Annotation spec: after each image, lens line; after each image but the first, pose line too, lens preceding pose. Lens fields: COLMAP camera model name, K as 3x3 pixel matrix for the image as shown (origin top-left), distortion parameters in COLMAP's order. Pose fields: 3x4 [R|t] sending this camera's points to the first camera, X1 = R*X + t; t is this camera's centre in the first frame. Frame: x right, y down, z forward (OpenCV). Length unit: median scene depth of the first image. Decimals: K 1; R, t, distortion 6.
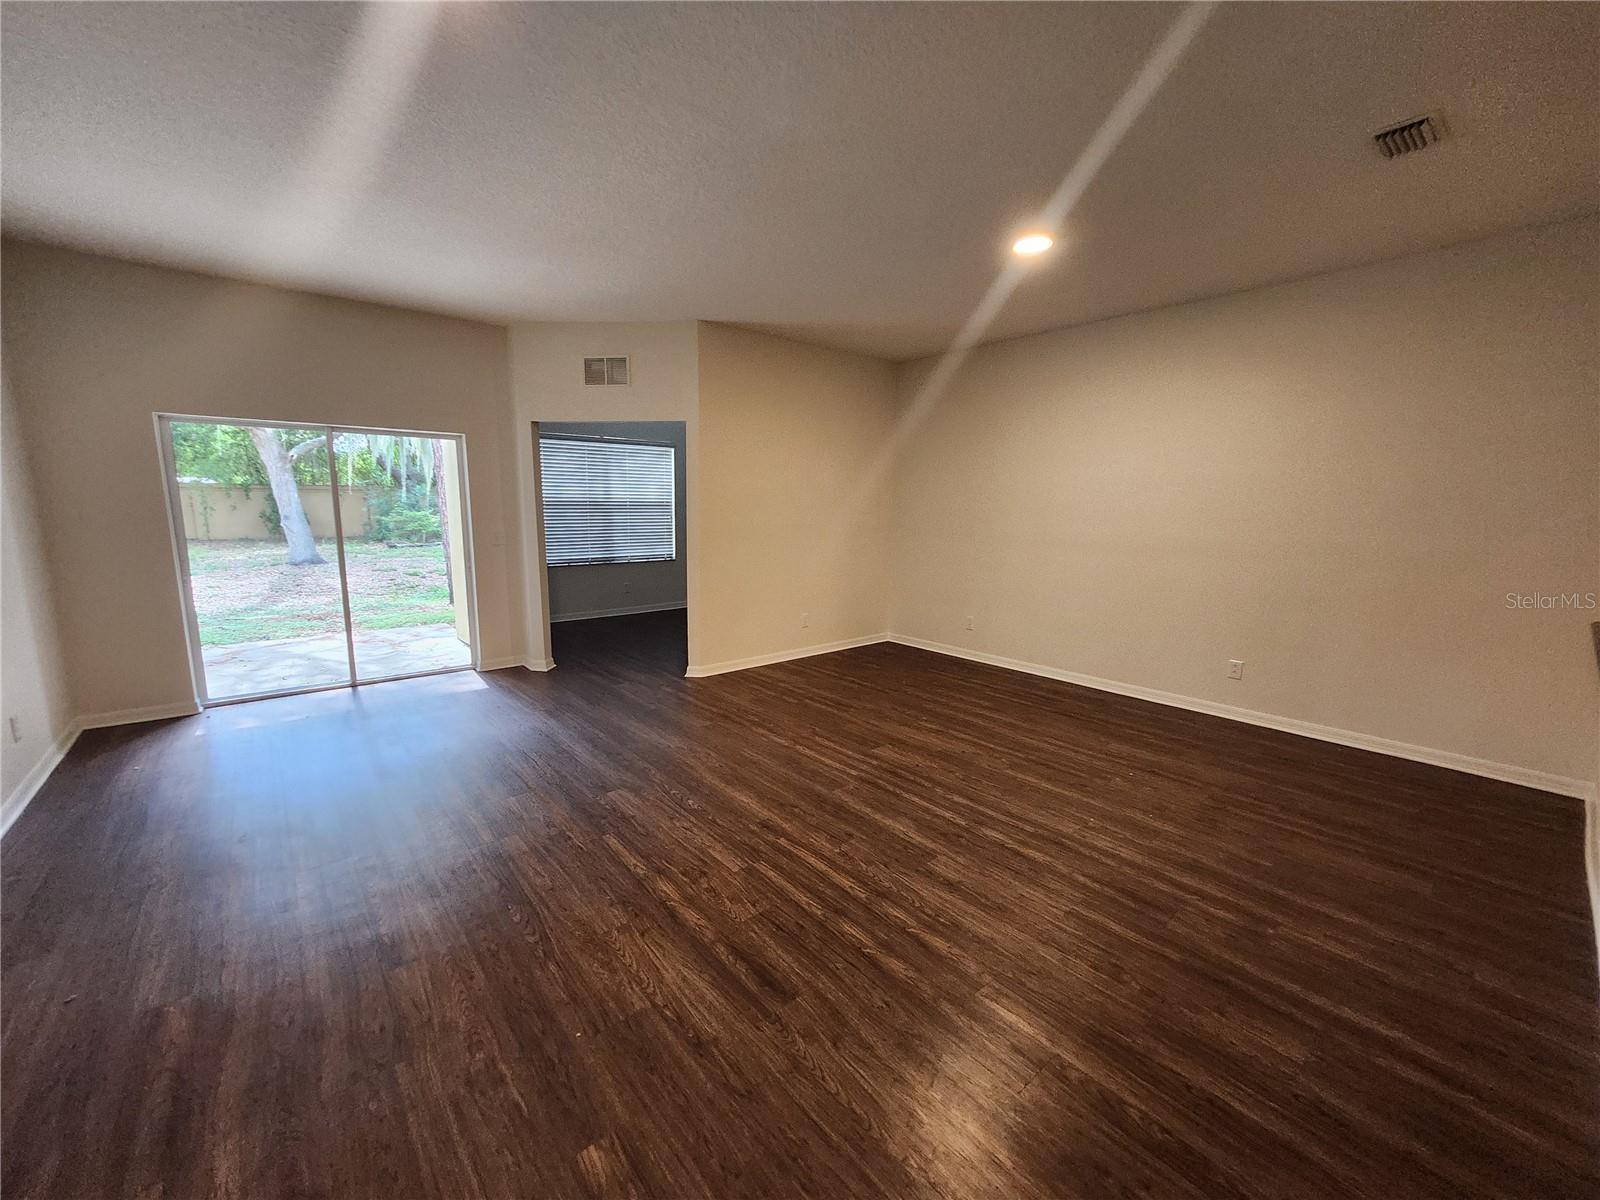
lens RADIAL K [[633.5, 0, 793.3], [0, 633.5, 607.9], [0, 0, 1]] dist [-0.000982, 0.001962]
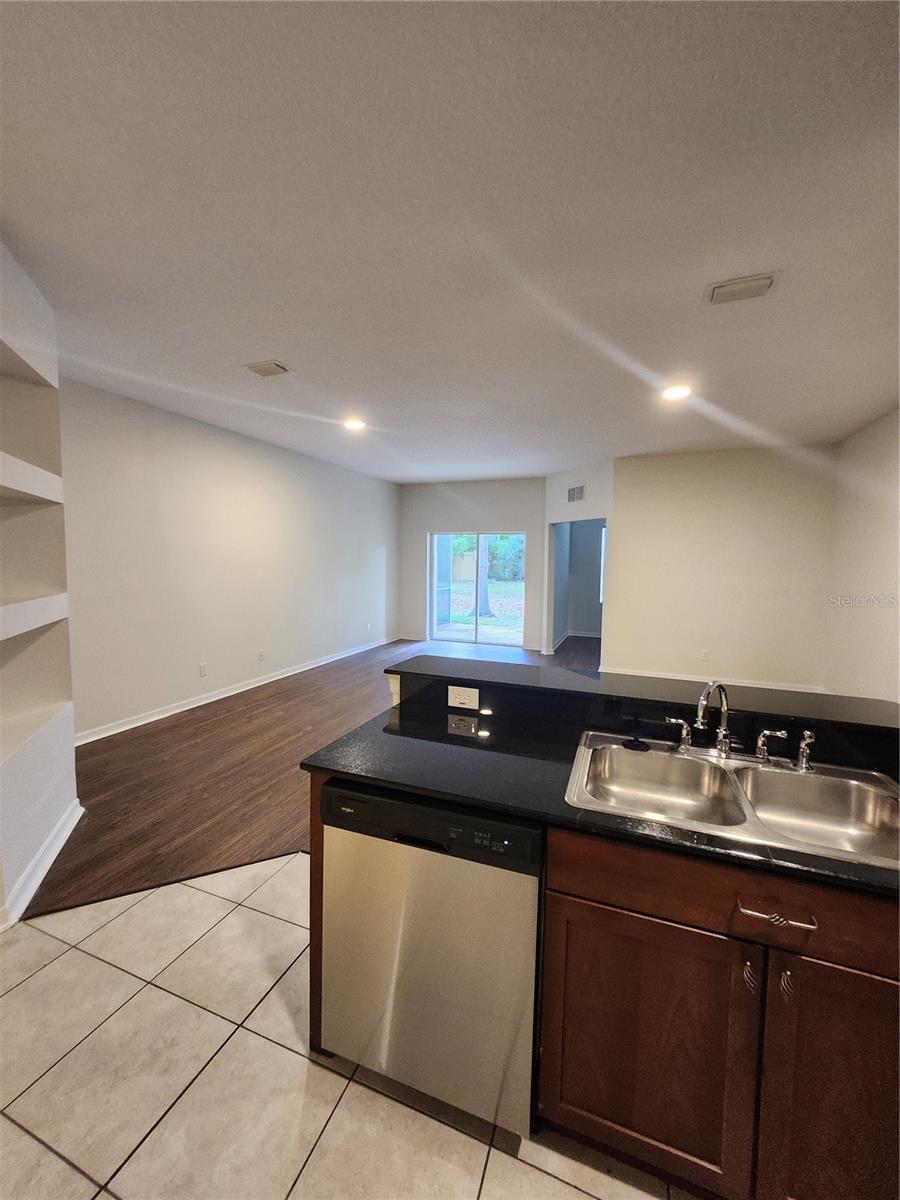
lens RADIAL K [[475.1, 0, 442.6], [0, 475.1, 591.7], [0, 0, 1]] dist [-0.000982, 0.001962]
pose [[0.471492, 0.052820, -0.880287, 1.053976], [-0.151884, 0.988152, -0.022059, -0.010822], [0.868692, 0.144102, 0.473929, 0.081667]]
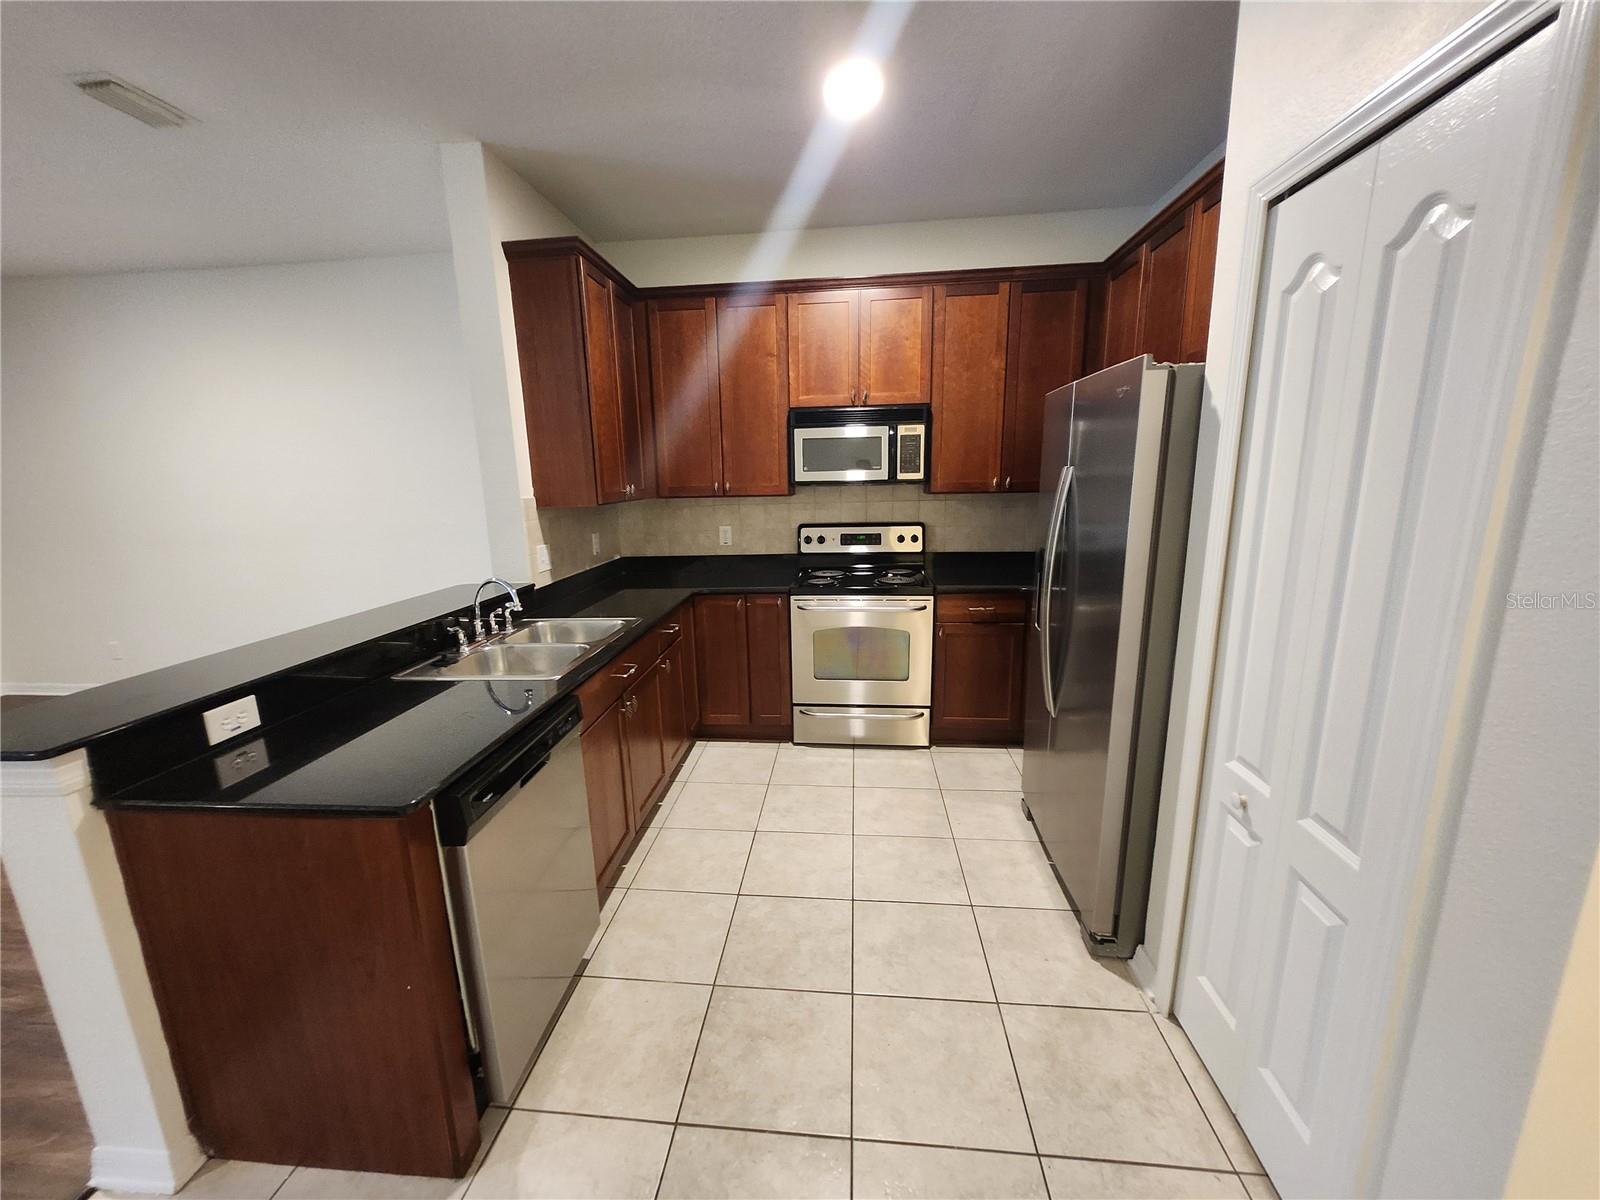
lens RADIAL K [[631.3, 0, 787.6], [0, 631.3, 611.9], [0, 0, 1]] dist [-0.003895, 0.004462]
pose [[0.719791, -0.179963, 0.670458, 0.598969], [0.148961, 0.983356, 0.104028, 0.030666], [-0.678020, 0.024994, 0.734618, -0.205253]]
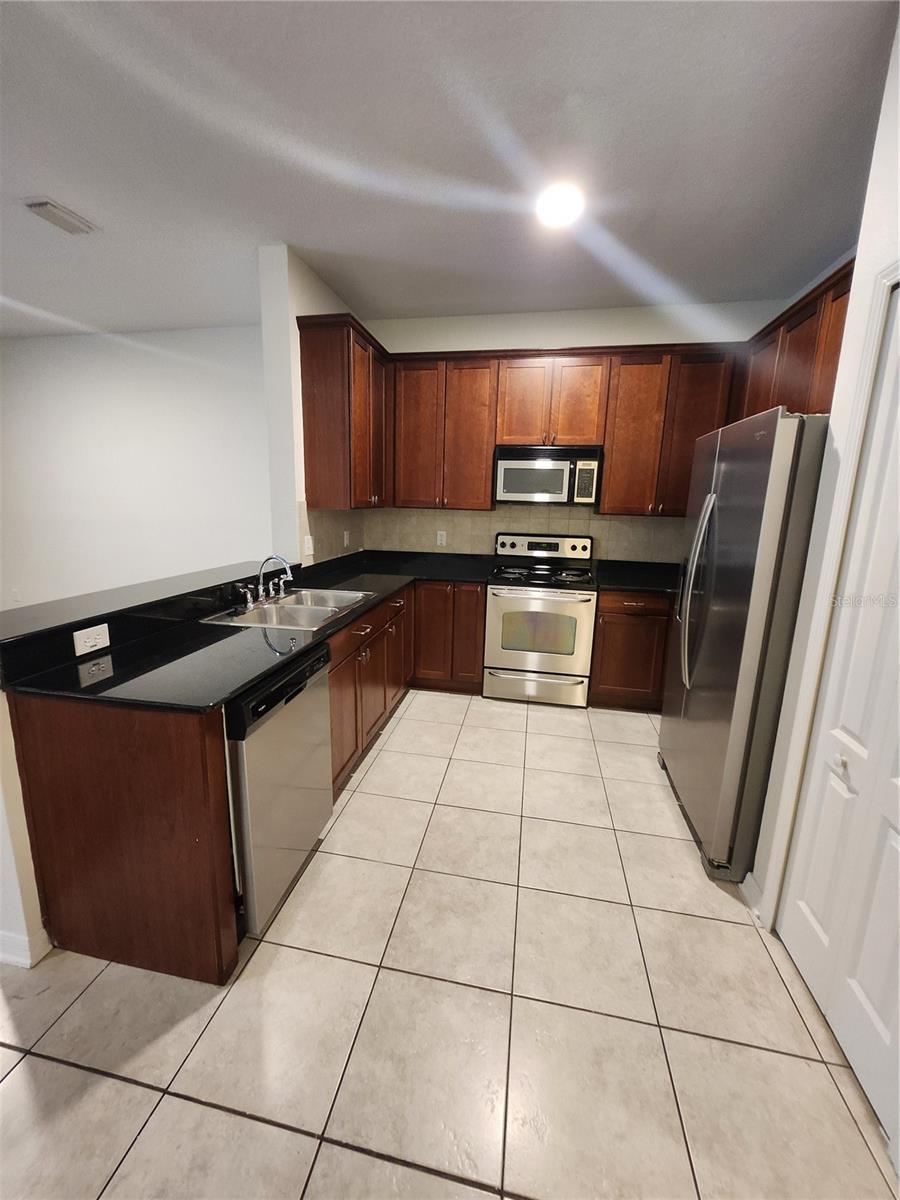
lens RADIAL K [[473.4, 0, 444.9], [0, 473.4, 593.8], [0, 0, 1]] dist [-0.003895, 0.004462]
pose [[0.779515, -0.119612, 0.614857, 0.591967], [0.092085, 0.992816, 0.076394, 0.043683], [-0.619577, -0.002931, 0.784930, -0.202256]]
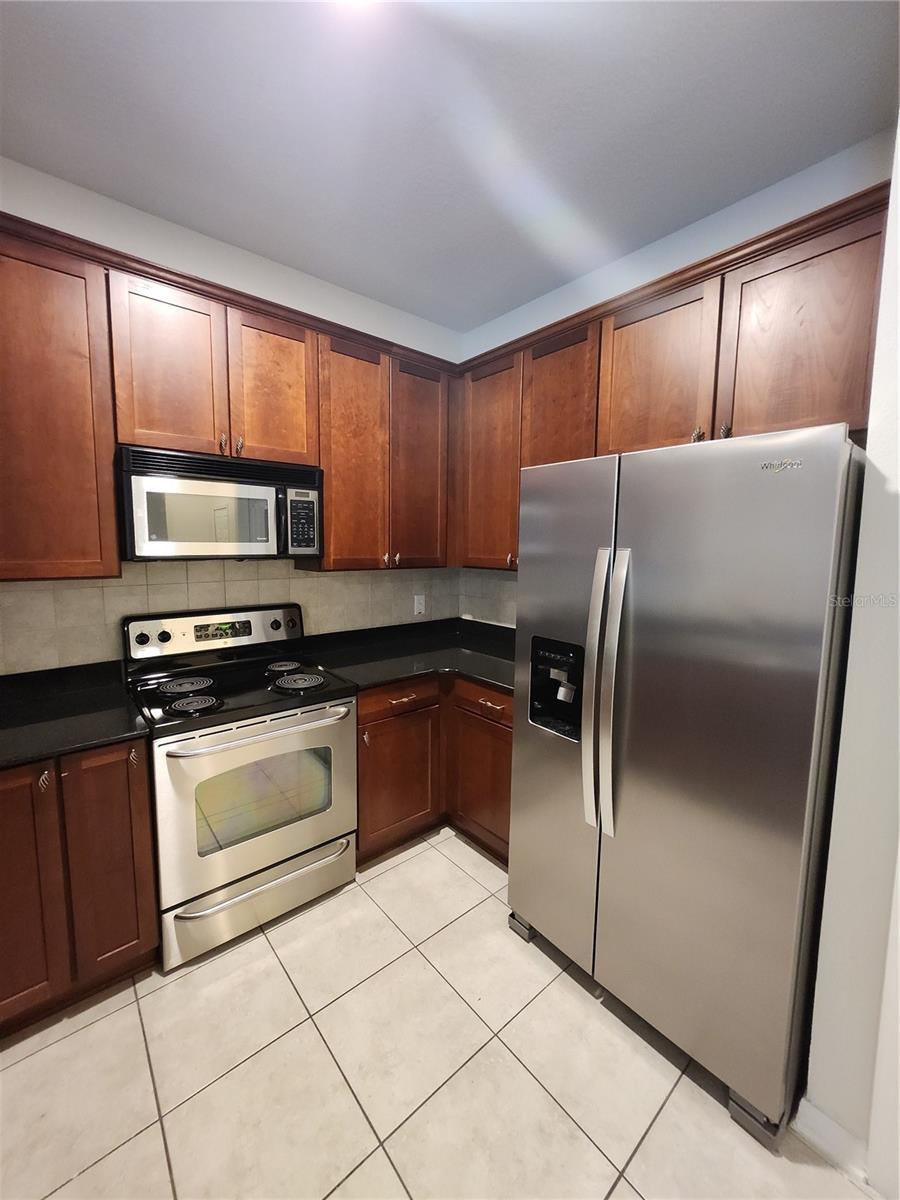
lens RADIAL K [[473.4, 0, 444.9], [0, 473.4, 593.8], [0, 0, 1]] dist [-0.003895, 0.004462]
pose [[0.000541, -0.120190, 0.992751, 0.827728], [0.158140, 0.980269, 0.118593, -0.034979], [-0.987417, 0.156929, 0.019537, 0.195222]]
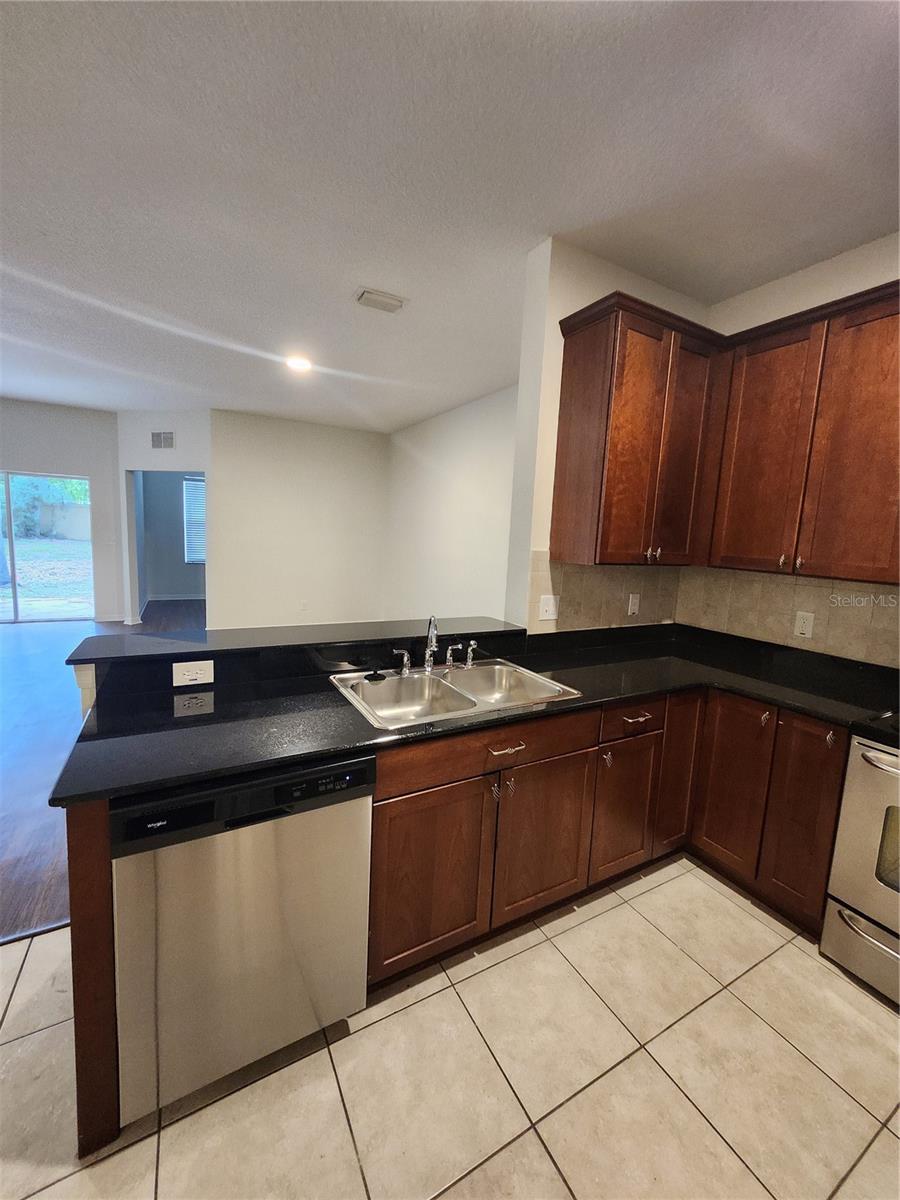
lens RADIAL K [[475.1, 0, 442.6], [0, 475.1, 591.7], [0, 0, 1]] dist [-0.000982, 0.001962]
pose [[0.980049, 0.059651, -0.189593, 0.929984], [-0.068068, 0.996949, -0.038193, 0.011630], [0.186736, 0.050336, 0.981120, -0.051046]]
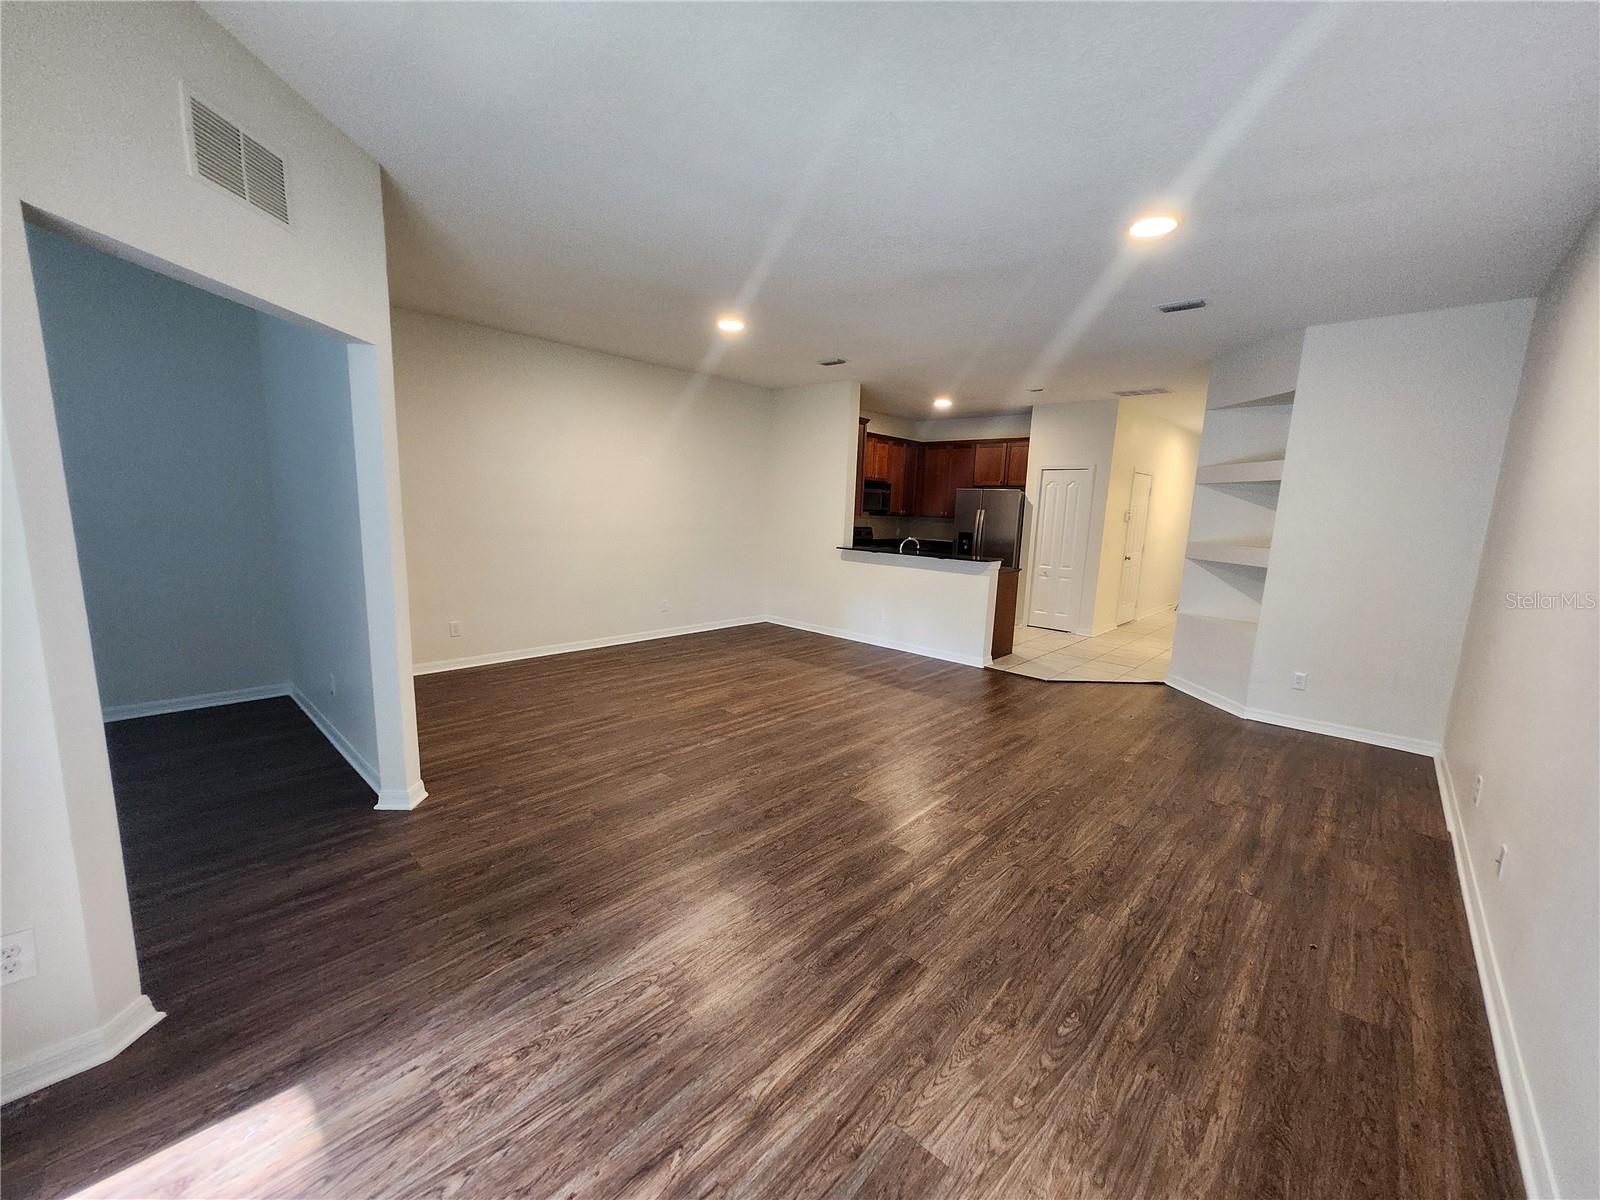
lens RADIAL K [[639.9, 0, 785.1], [0, 639.9, 611.9], [0, 0, 1]] dist [0.009547, 0.000164]
pose [[-0.116504, -0.182133, 0.976347, -1.105934], [0.125454, 0.972469, 0.196380, -0.199261], [-0.985235, 0.145365, -0.090447, 1.055689]]
